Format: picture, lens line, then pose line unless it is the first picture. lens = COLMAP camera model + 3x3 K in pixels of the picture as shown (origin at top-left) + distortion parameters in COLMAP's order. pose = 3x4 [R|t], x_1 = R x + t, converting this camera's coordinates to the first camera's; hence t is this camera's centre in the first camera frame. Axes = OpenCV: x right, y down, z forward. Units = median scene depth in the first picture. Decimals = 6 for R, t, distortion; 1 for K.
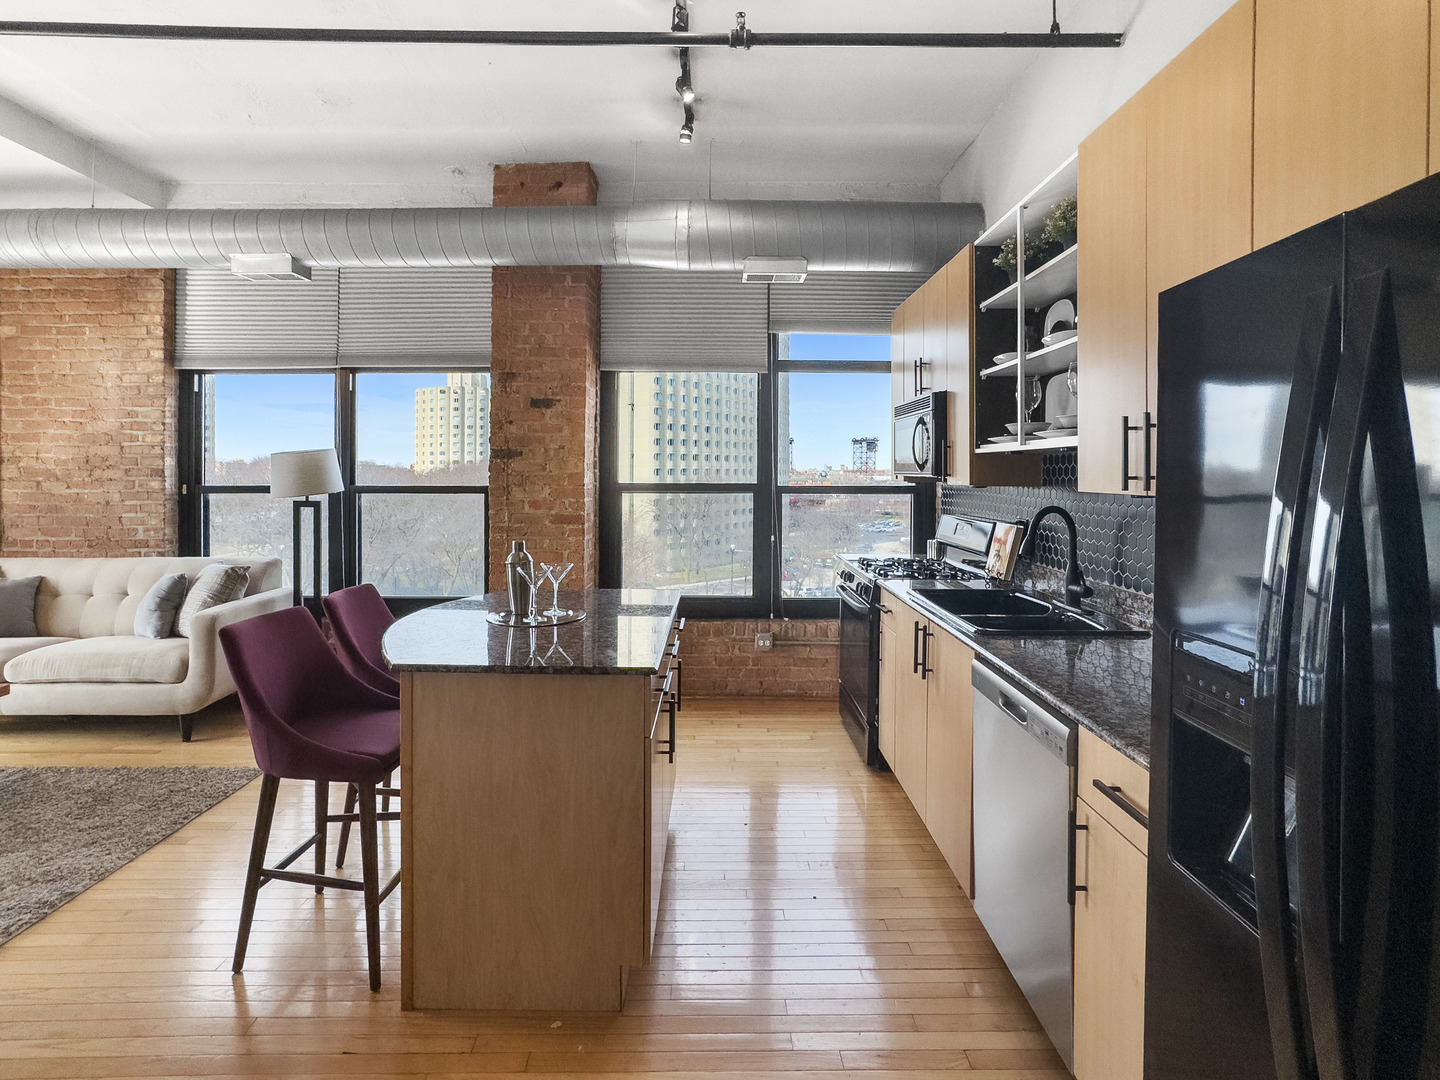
lens RADIAL K [[718.9, 0, 721.8], [0, 718.9, 468.5], [0, 0, 1]] dist [-0.045874, 0.024885]
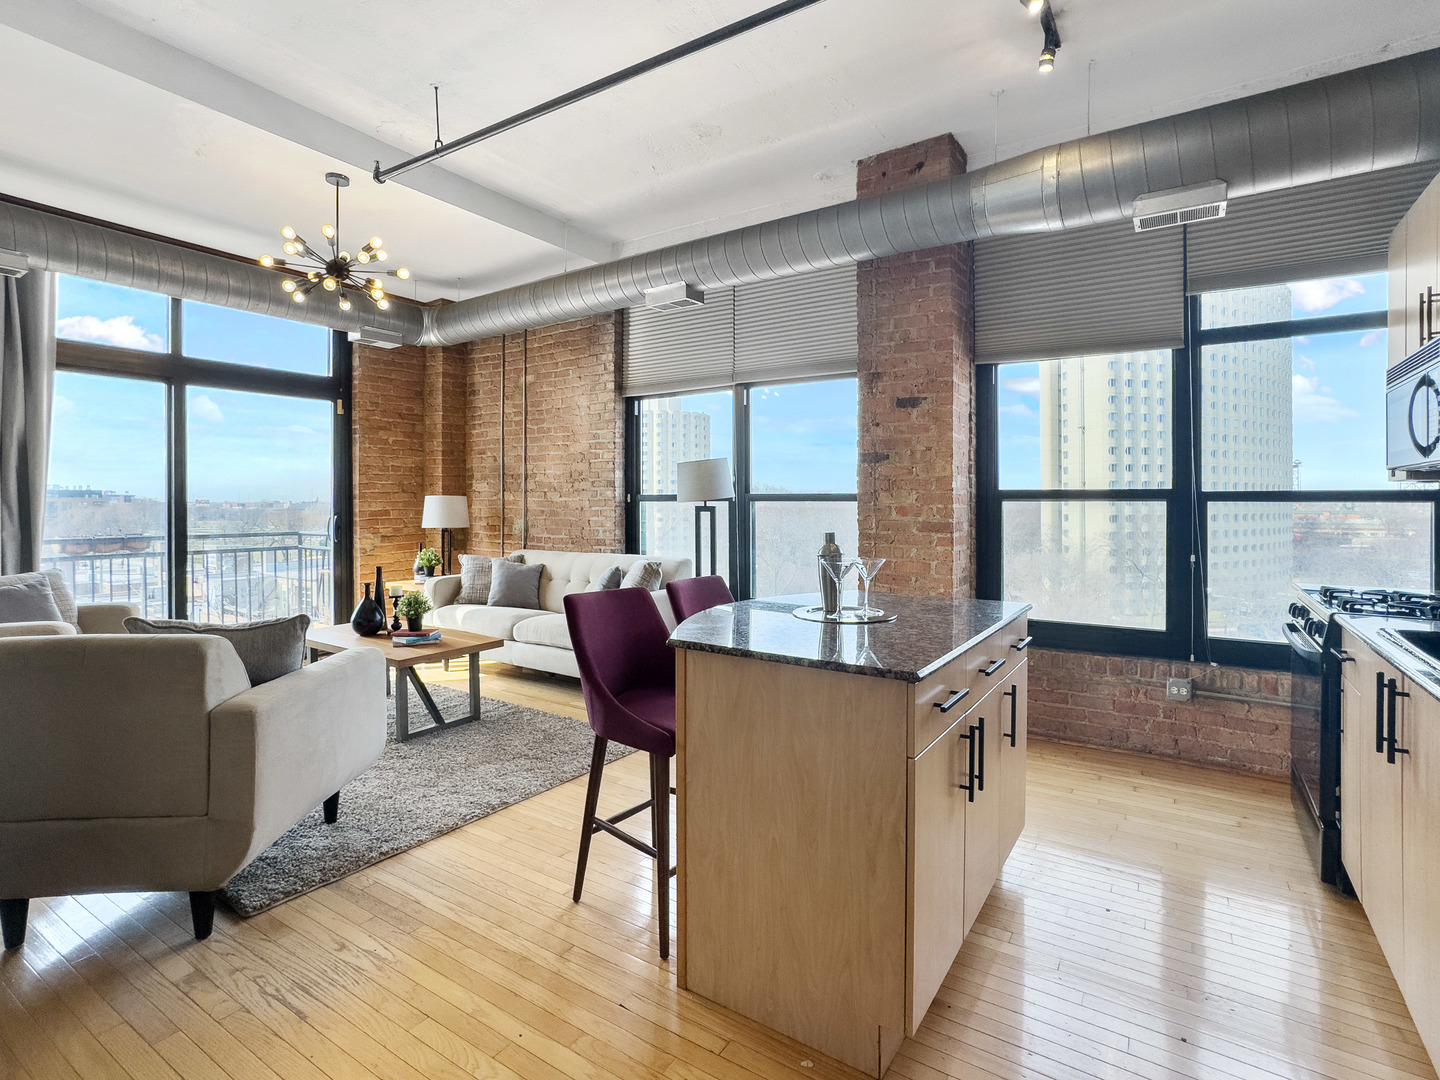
lens RADIAL K [[718.9, 0, 781.1], [0, 718.9, 502.4], [0, 0, 1]] dist [-0.045874, 0.024885]
pose [[0.849283, 0.001264, -0.527936, 0.105198], [-0.004376, 0.999980, -0.004646, 0.045248], [0.527920, 0.006256, 0.849271, 0.116798]]
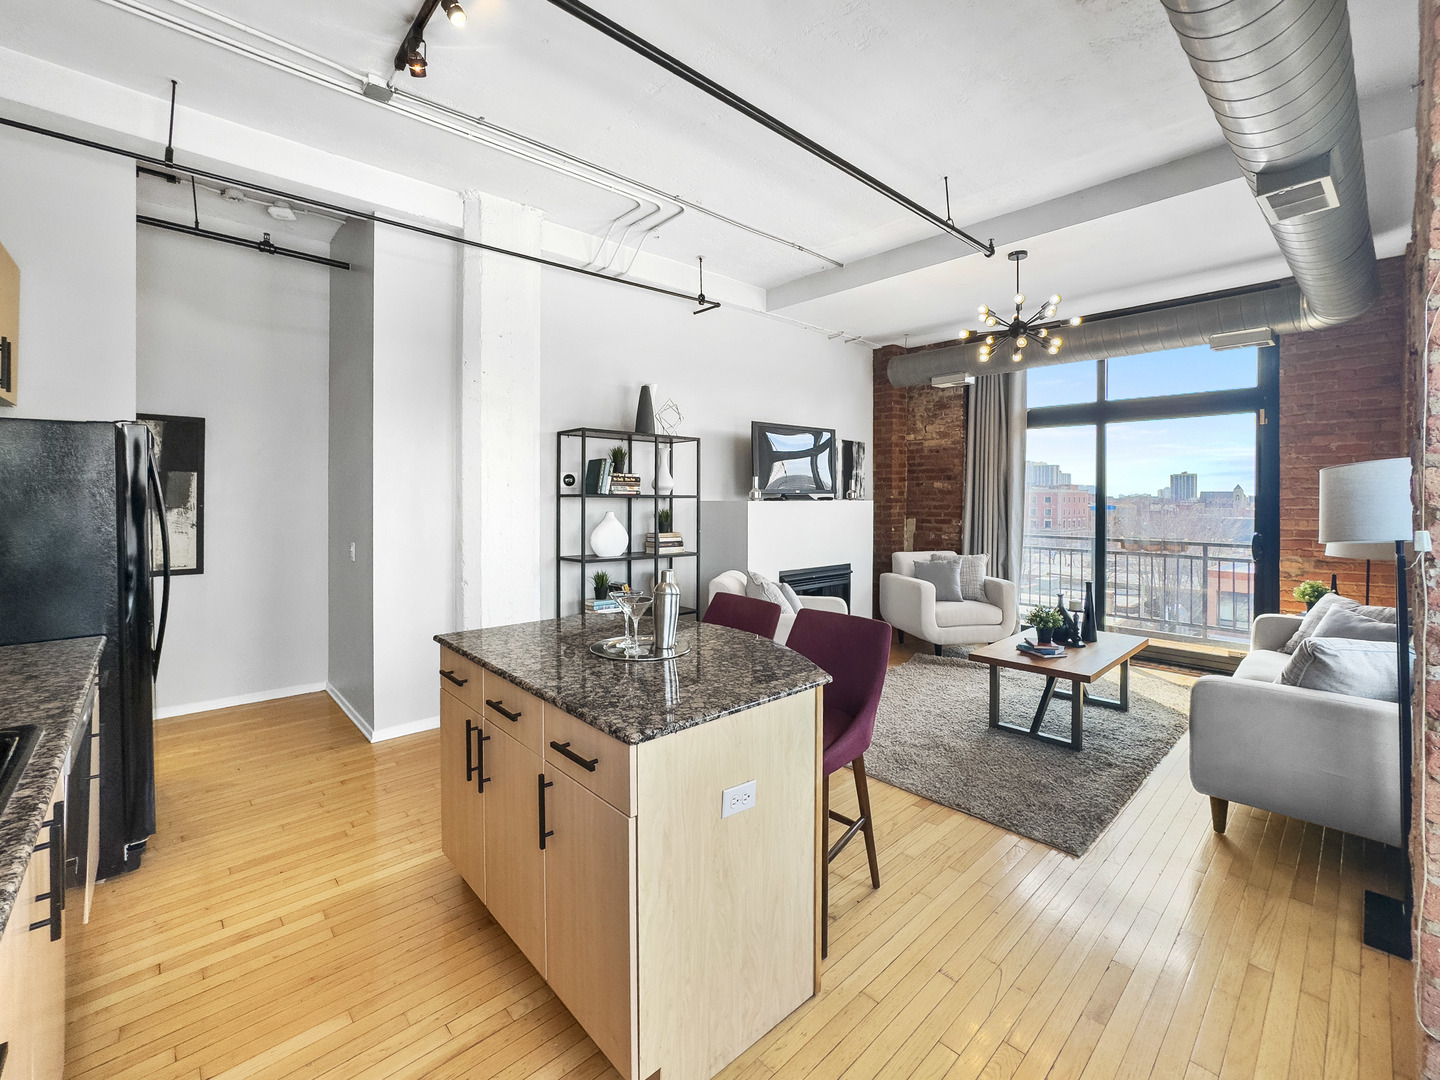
lens RADIAL K [[607.4, 0, 716.6], [0, 607.4, 502.8], [0, 0, 1]] dist [-0.018223, 0.005286]
pose [[-0.752567, 0.002866, -0.658510, 0.117544], [-0.005536, 0.999928, 0.010679, 0.005016], [0.658493, 0.011682, -0.752496, 1.034535]]
